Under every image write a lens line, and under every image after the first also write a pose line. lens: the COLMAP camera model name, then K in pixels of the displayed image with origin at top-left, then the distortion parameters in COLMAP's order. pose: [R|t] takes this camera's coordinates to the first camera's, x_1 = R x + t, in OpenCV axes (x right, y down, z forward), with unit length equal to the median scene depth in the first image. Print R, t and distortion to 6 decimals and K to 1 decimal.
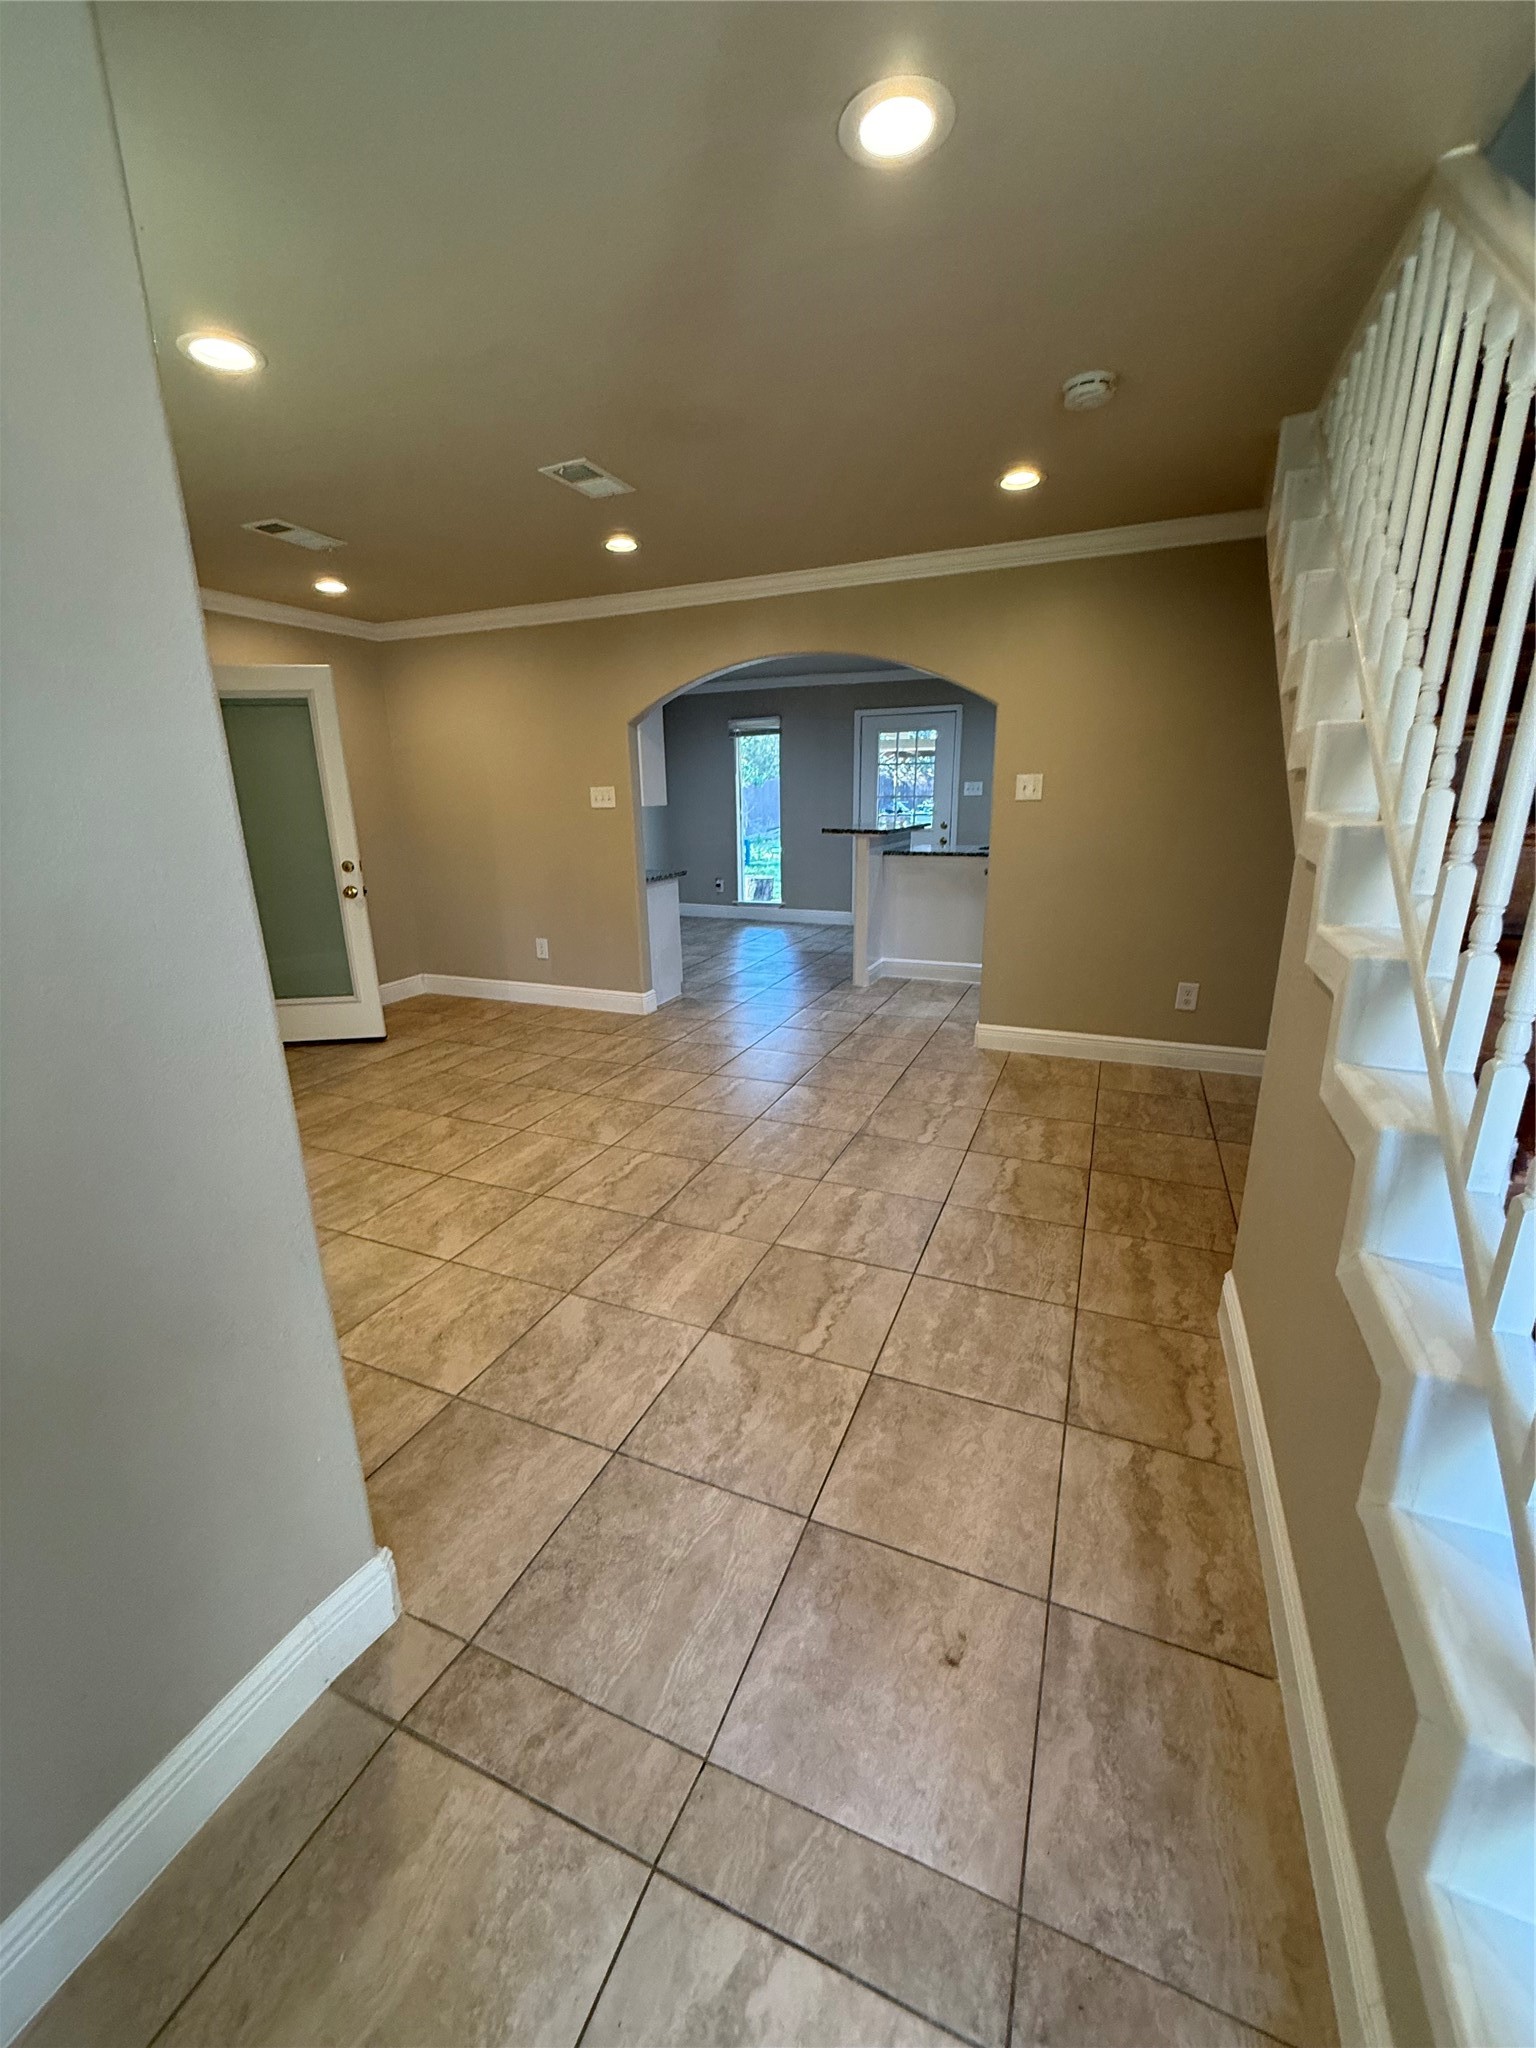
lens RADIAL K [[816.1, 0, 767.5], [0, 816.1, 1019.1], [0, 0, 1]] dist [-0.001237, 0.000246]
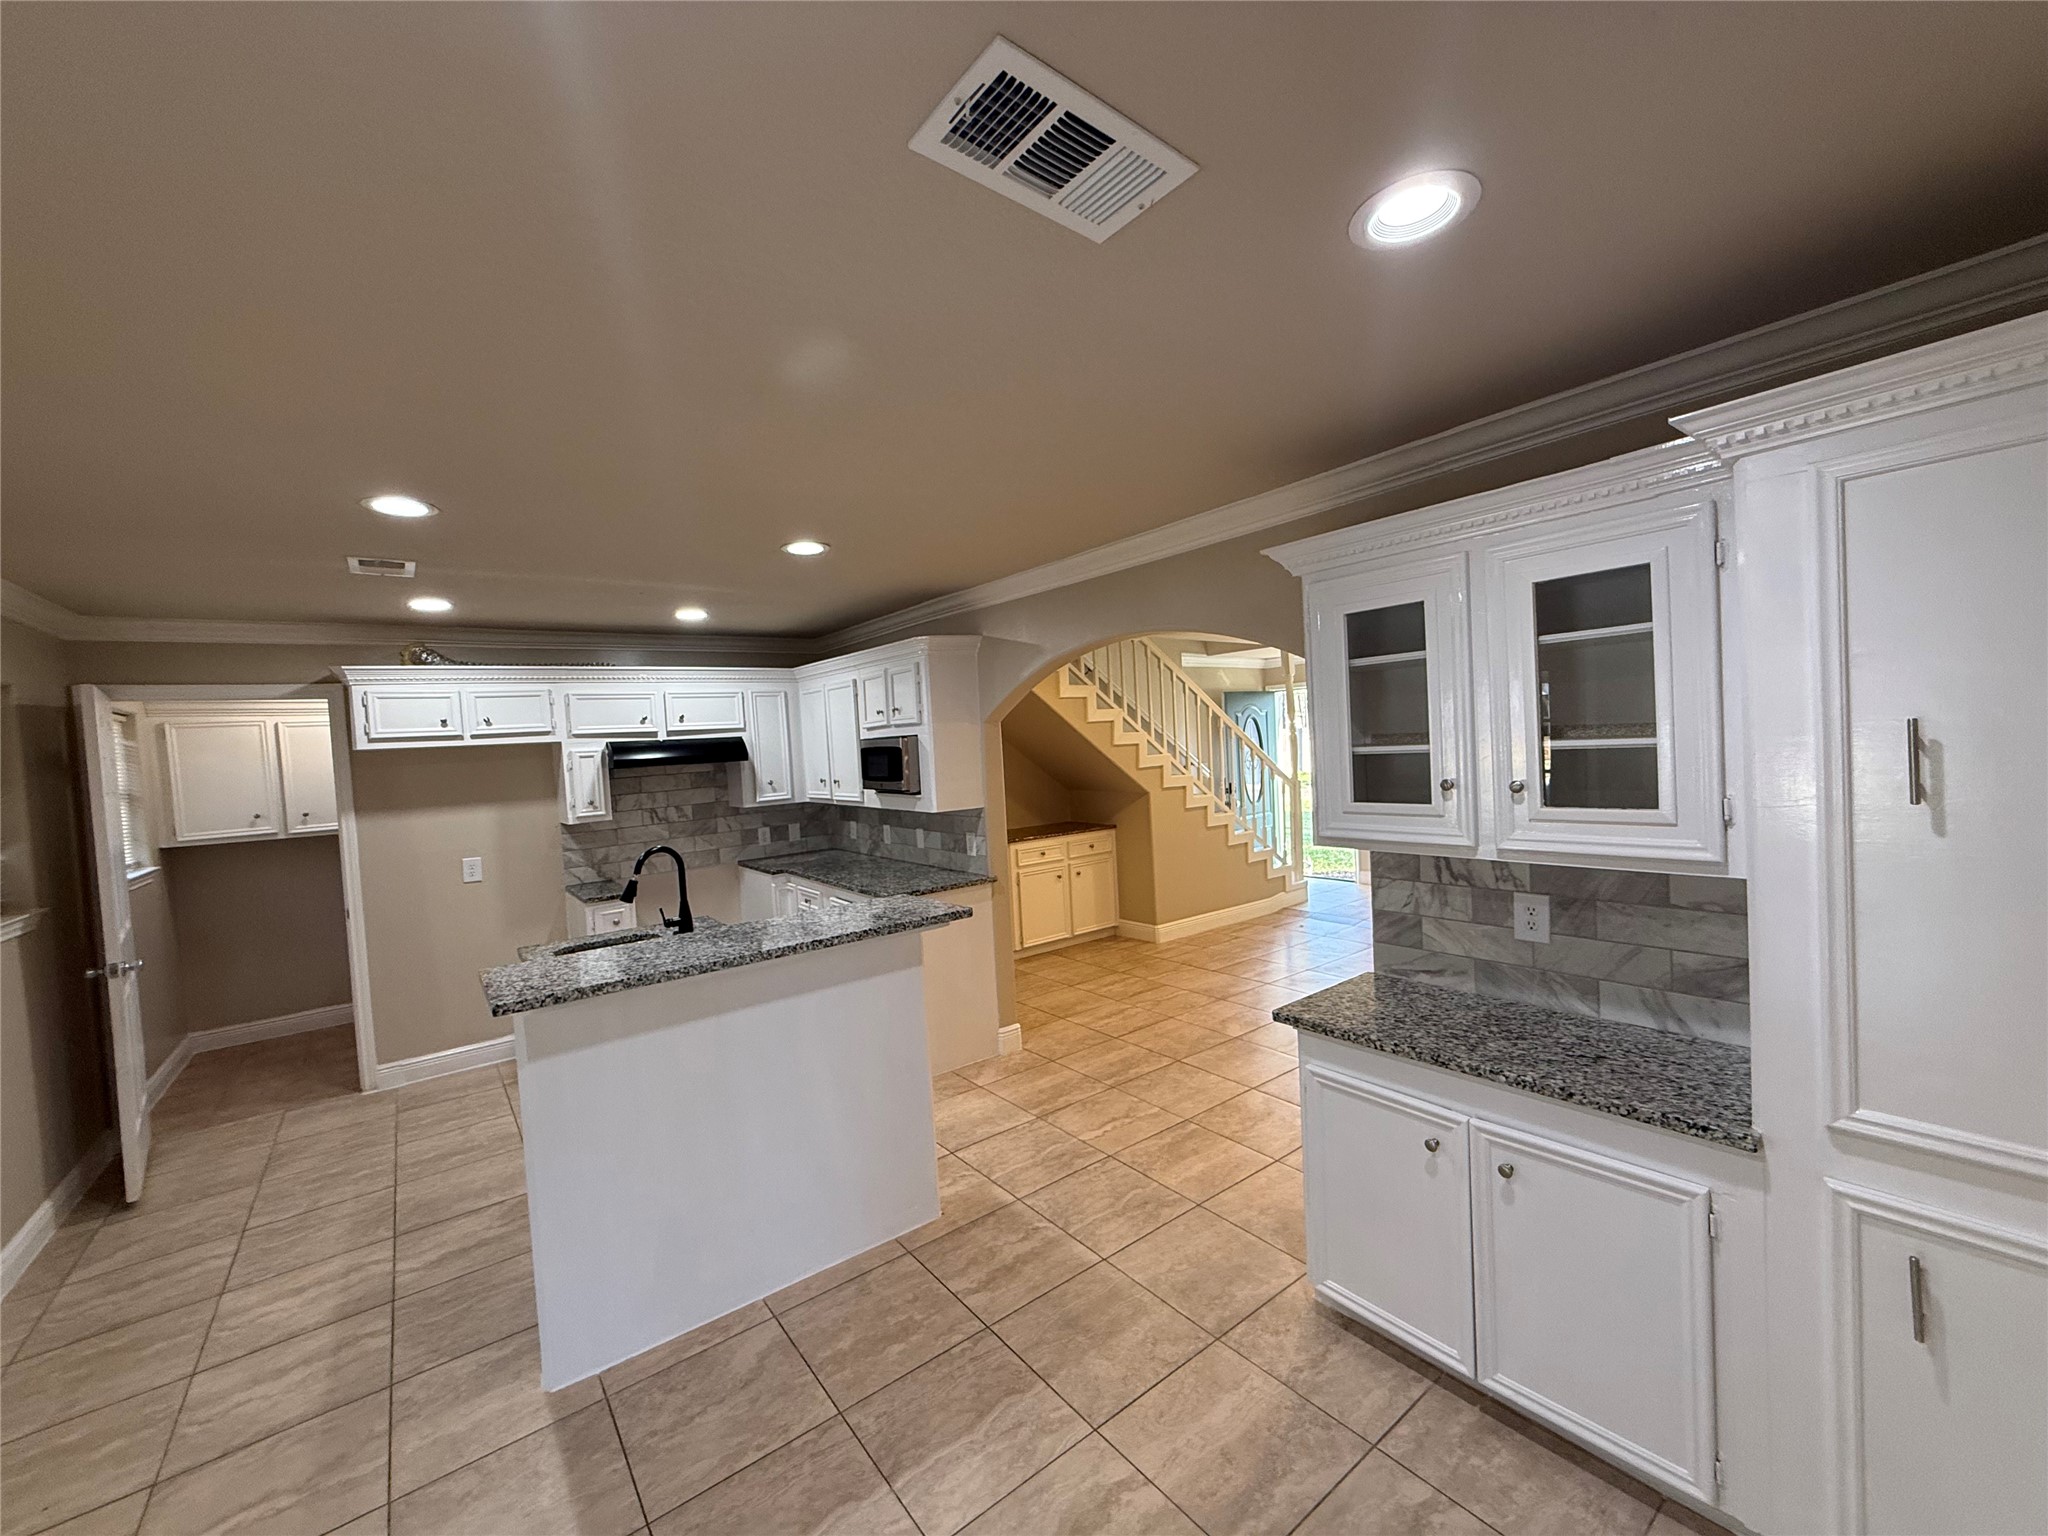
lens RADIAL K [[816.1, 0, 1016.9], [0, 816.1, 772.7], [0, 0, 1]] dist [-0.001237, 0.000246]
pose [[-0.863985, 0.045573, 0.501451, -0.250482], [0.201022, 0.944305, 0.260535, -0.538645], [-0.461649, 0.325902, -0.825026, 1.709025]]
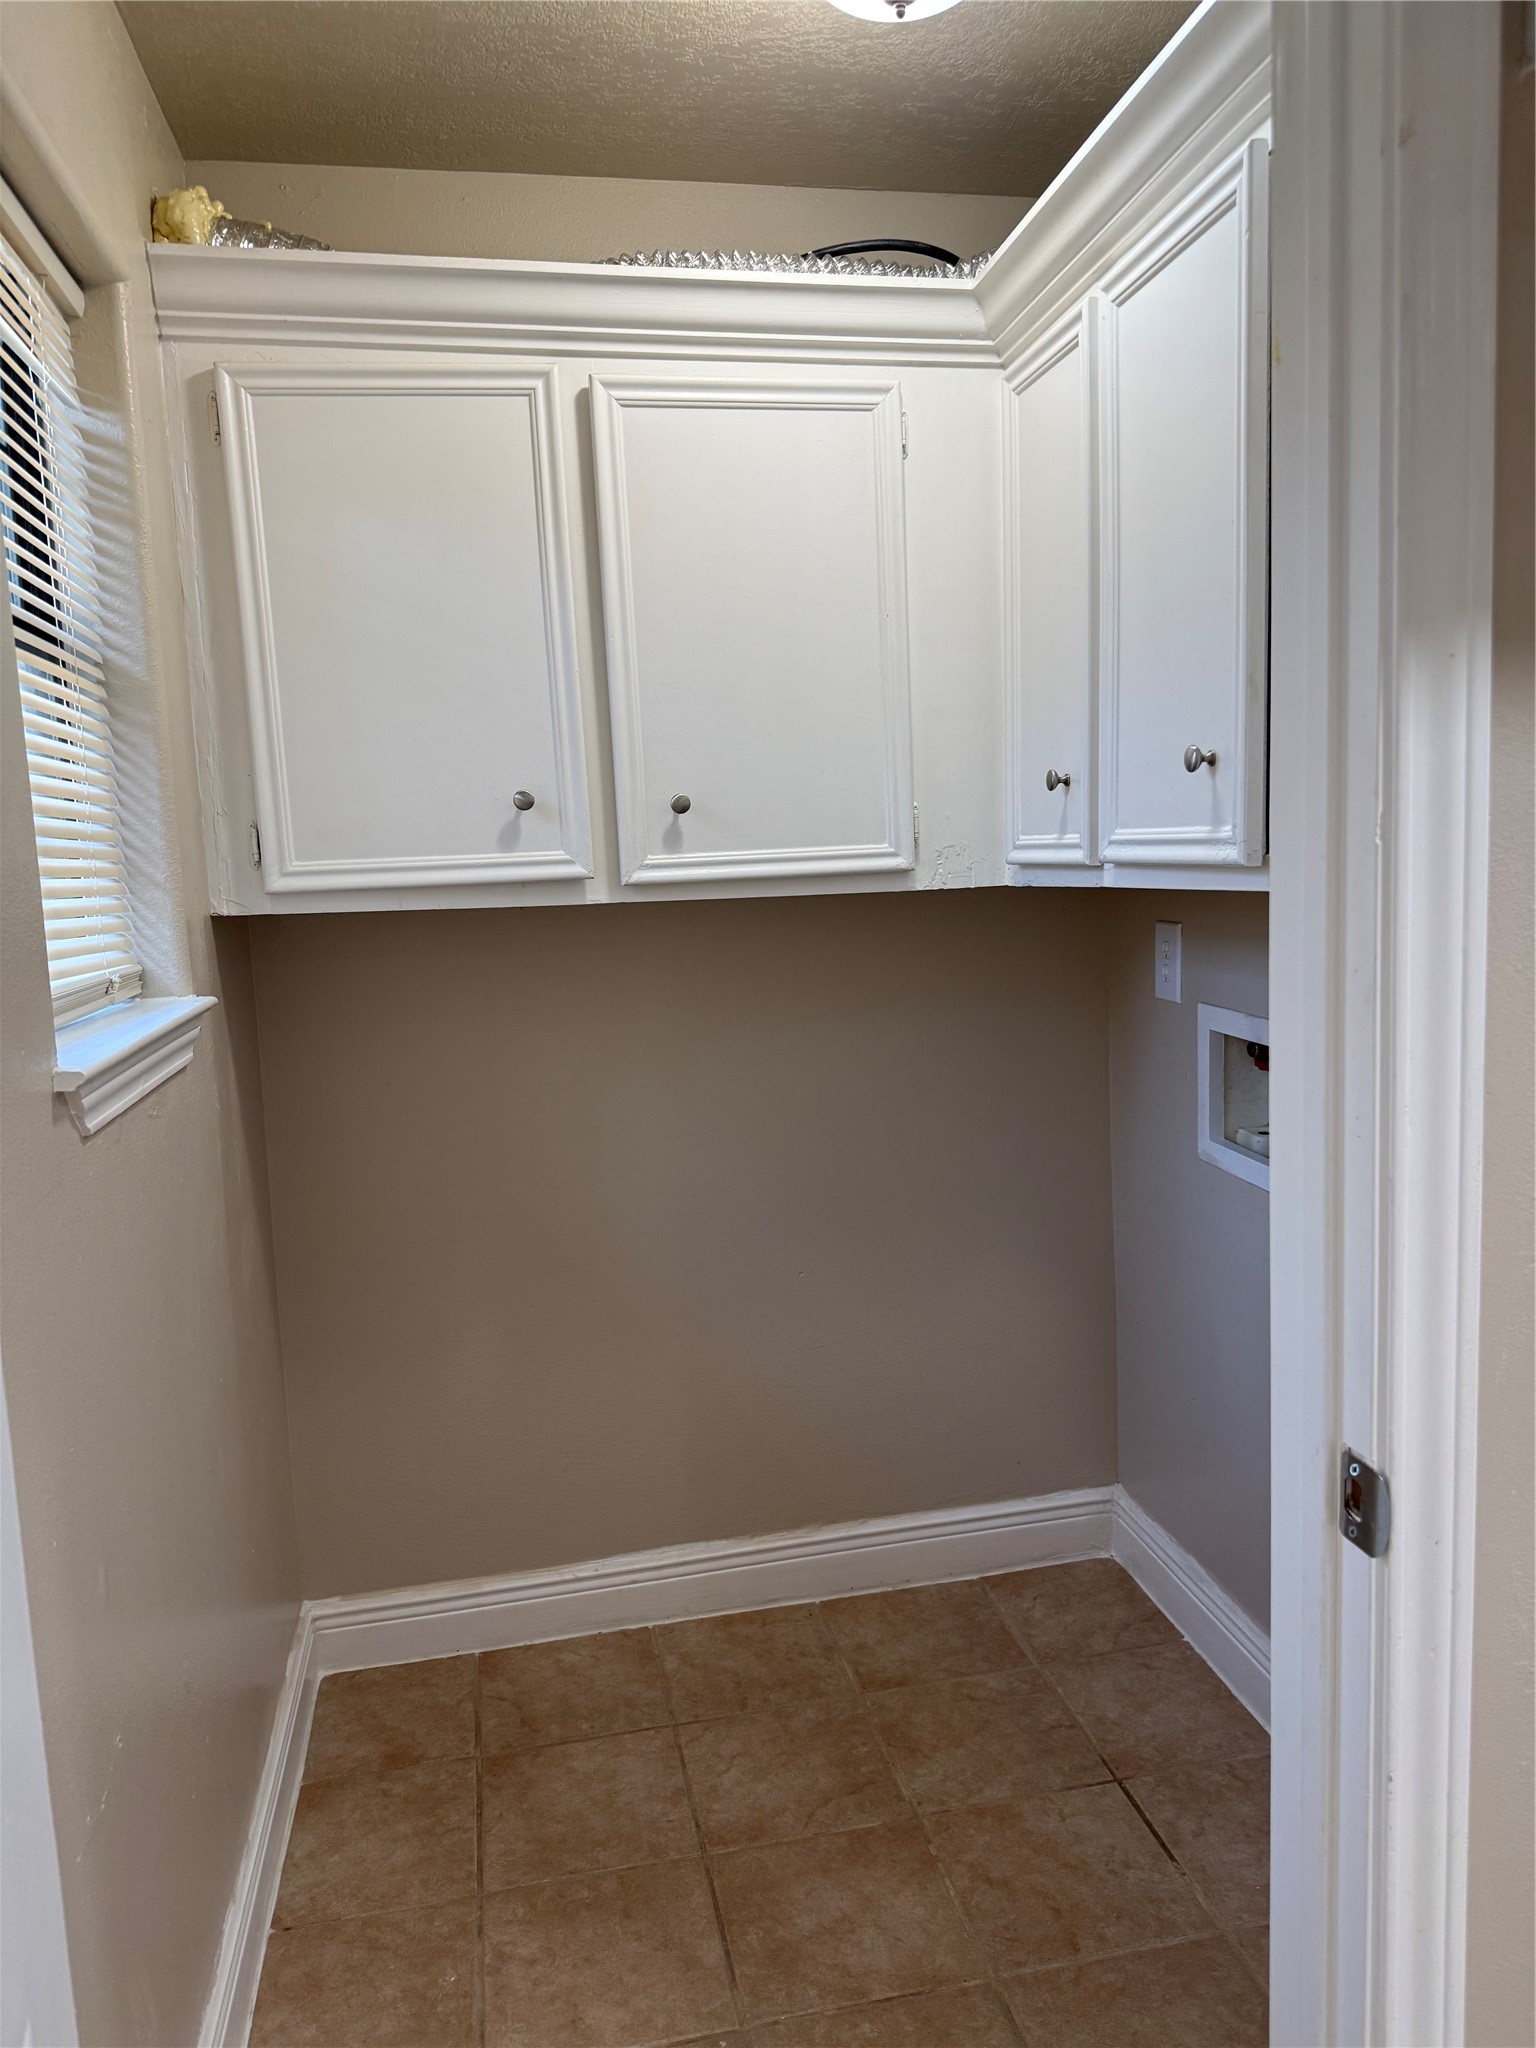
lens RADIAL K [[1452.7, 0, 768.0], [0, 1452.7, 1024.0], [0, 0, 1]] dist [0.000333, 0.000613]
pose [[-0.560659, -0.056848, 0.826093, 0.817096], [0.271654, 0.929798, 0.248353, -0.424659], [-0.782218, 0.363653, -0.505856, 1.477497]]
